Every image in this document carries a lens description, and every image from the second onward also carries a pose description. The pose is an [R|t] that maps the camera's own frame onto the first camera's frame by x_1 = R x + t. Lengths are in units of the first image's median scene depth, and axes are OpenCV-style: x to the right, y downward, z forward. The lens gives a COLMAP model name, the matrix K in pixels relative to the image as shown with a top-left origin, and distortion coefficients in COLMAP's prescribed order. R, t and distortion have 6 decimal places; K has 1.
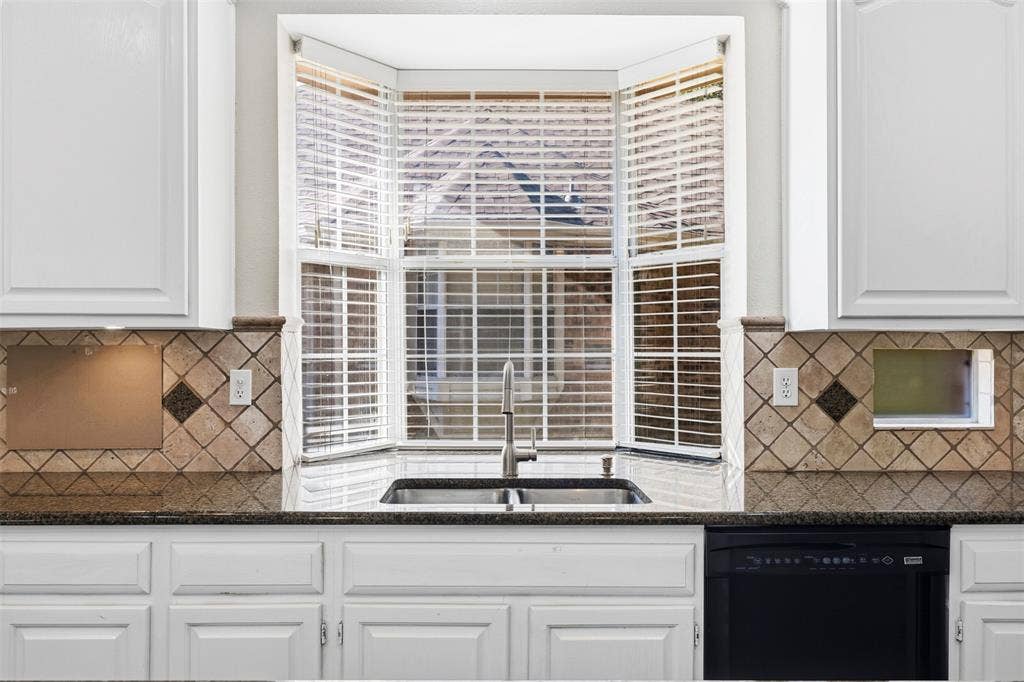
lens RADIAL K [[795.1, 0, 511.9], [0, 795.1, 348.1], [0, 0, 1]] dist [-0.009865, -0.003903]
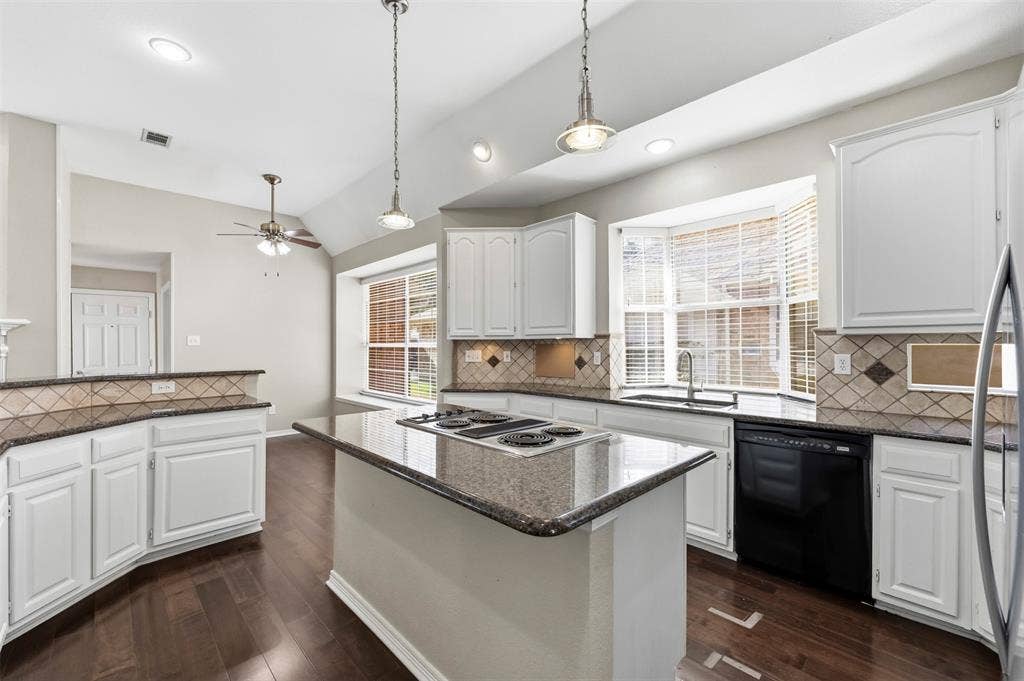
lens RADIAL K [[419.1, 0, 511.5], [0, 419.1, 343.1], [0, 0, 1]] dist [-0.002080, -0.000292]
pose [[0.692521, -0.005591, -0.721376, 0.523306], [0.001678, 0.999980, -0.006140, 0.003156], [0.721396, 0.003042, 0.692517, -0.260967]]
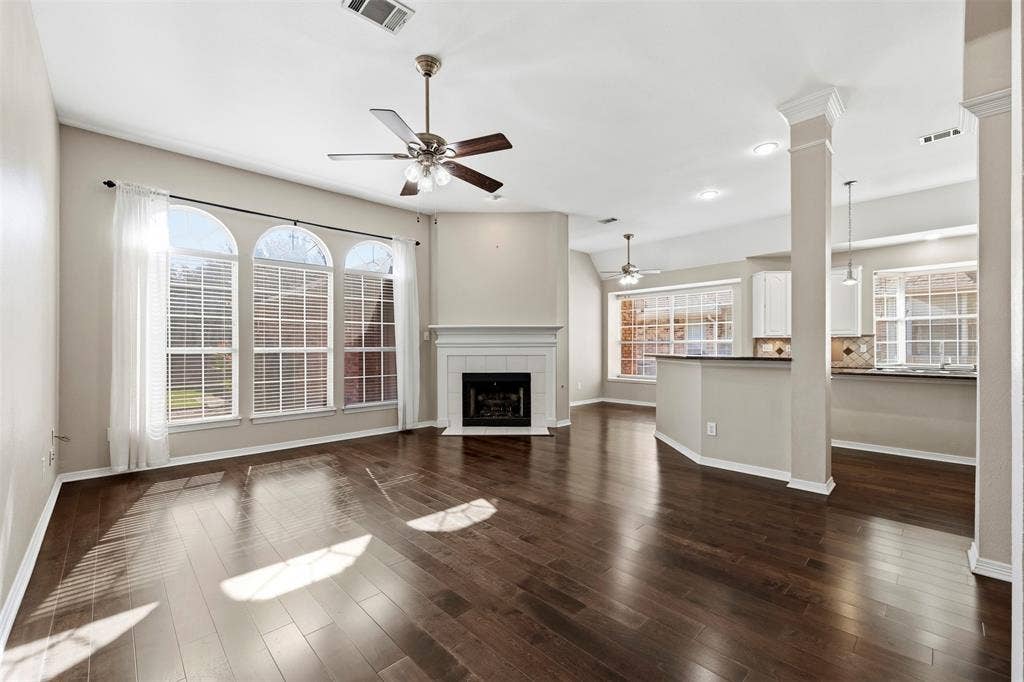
lens RADIAL K [[419.1, 0, 507.7], [0, 419.1, 349.1], [0, 0, 1]] dist [-0.002080, -0.000292]
pose [[0.682292, 0.001292, -0.731079, 0.047205], [-0.001018, 0.999999, 0.000816, 0.051967], [0.731079, 0.000188, 0.682293, -2.322047]]
